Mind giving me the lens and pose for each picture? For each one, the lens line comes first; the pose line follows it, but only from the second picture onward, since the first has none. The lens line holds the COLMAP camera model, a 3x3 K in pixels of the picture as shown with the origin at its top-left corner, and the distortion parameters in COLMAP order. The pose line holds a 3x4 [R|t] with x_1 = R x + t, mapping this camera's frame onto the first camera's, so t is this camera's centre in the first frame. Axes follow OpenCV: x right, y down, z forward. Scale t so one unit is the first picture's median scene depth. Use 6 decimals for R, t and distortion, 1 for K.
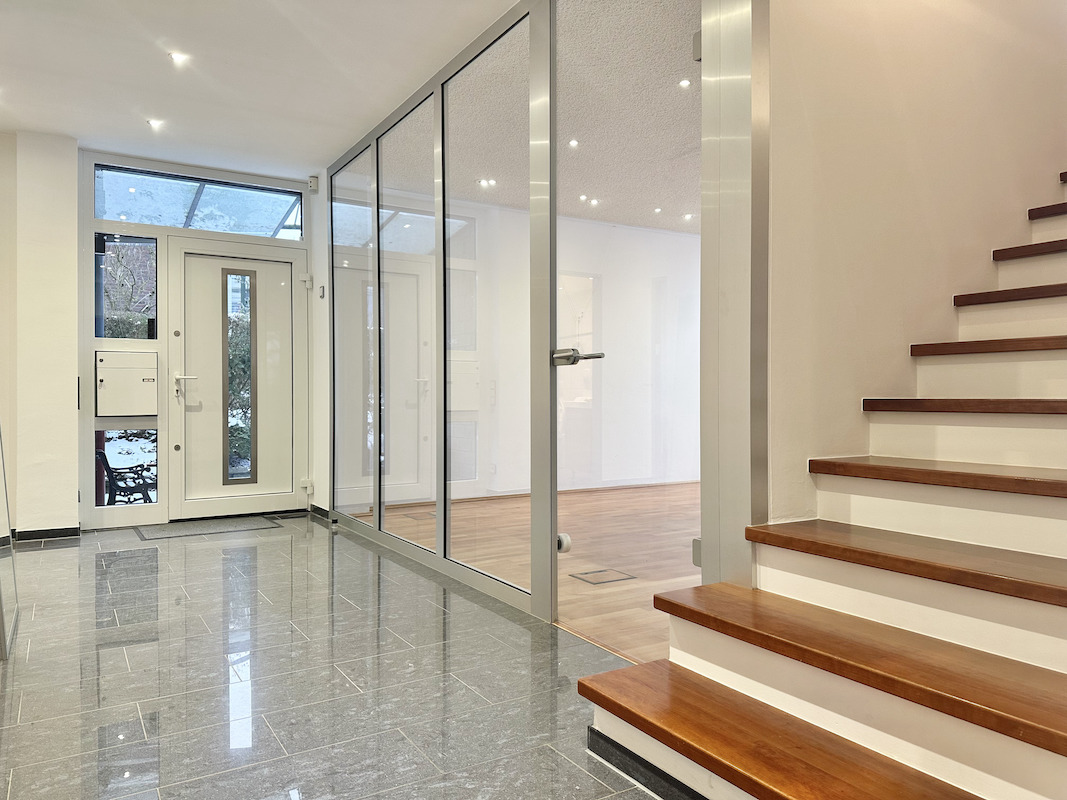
lens RADIAL K [[752.0, 0, 533.5], [0, 752.0, 400.0], [0, 0, 1]] dist [0.019241, -0.029865]
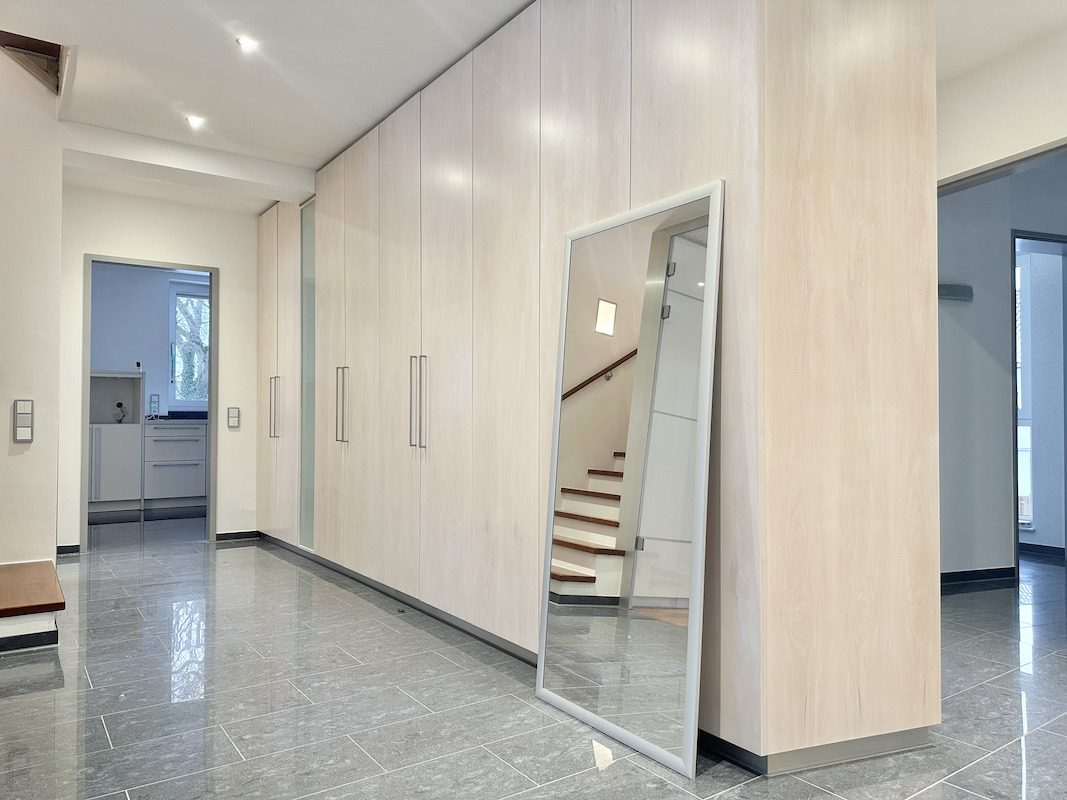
lens RADIAL K [[752.0, 0, 533.5], [0, 752.0, 400.0], [0, 0, 1]] dist [0.019241, -0.029865]
pose [[-0.998415, -0.002805, -0.056217, -0.663016], [-0.001639, 0.999783, -0.020775, -0.026363], [0.056263, -0.020650, -0.998202, 2.074380]]
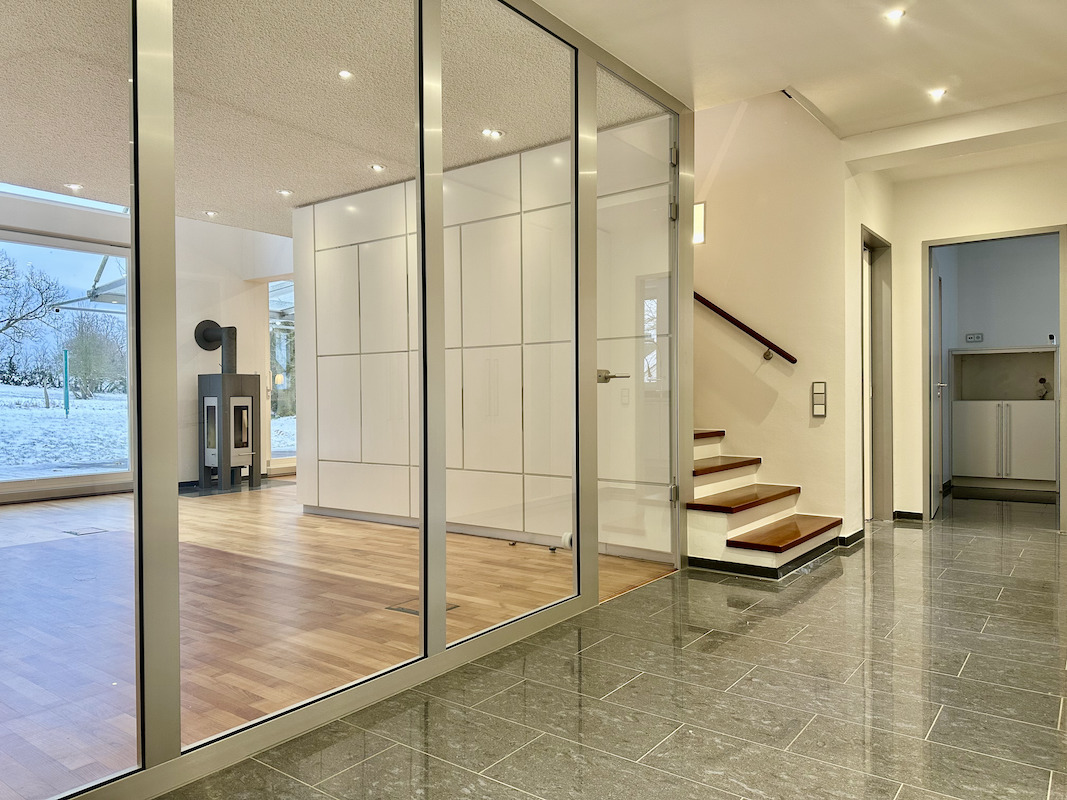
lens RADIAL K [[752.0, 0, 533.5], [0, 752.0, 400.0], [0, 0, 1]] dist [0.019241, -0.029865]
pose [[-0.357469, -0.001957, 0.933923, -1.218554], [0.010969, 0.999920, 0.006294, -0.031977], [-0.933861, 0.012494, -0.357419, 1.791784]]
